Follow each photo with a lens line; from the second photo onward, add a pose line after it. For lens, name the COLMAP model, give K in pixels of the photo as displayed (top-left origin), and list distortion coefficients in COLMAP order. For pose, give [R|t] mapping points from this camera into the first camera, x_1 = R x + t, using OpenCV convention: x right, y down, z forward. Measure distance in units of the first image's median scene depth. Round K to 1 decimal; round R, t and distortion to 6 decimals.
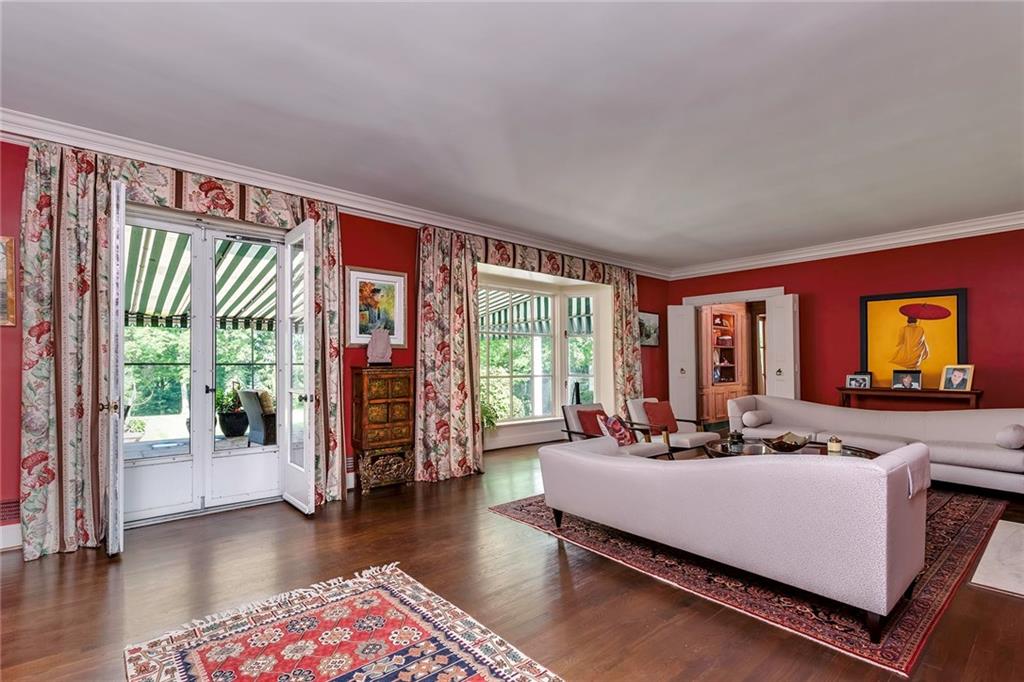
lens RADIAL K [[464.1, 0, 484.5], [0, 464.1, 355.0], [0, 0, 1]] dist [0.000966, 0.000265]
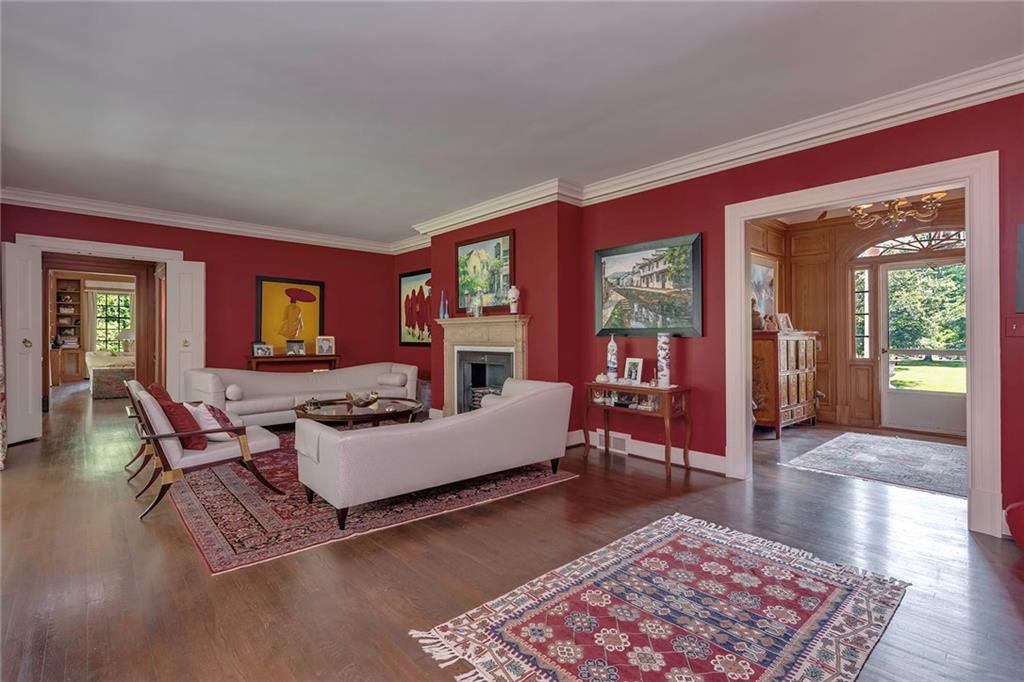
lens RADIAL K [[480.2, 0, 534.4], [0, 480.2, 326.4], [0, 0, 1]] dist [0.000518, 0.000069]
pose [[-0.065189, 0.022548, 0.997618, -0.456388], [-0.026265, 0.999360, -0.024304, 0.010354], [-0.997527, -0.027786, -0.064555, 0.448198]]
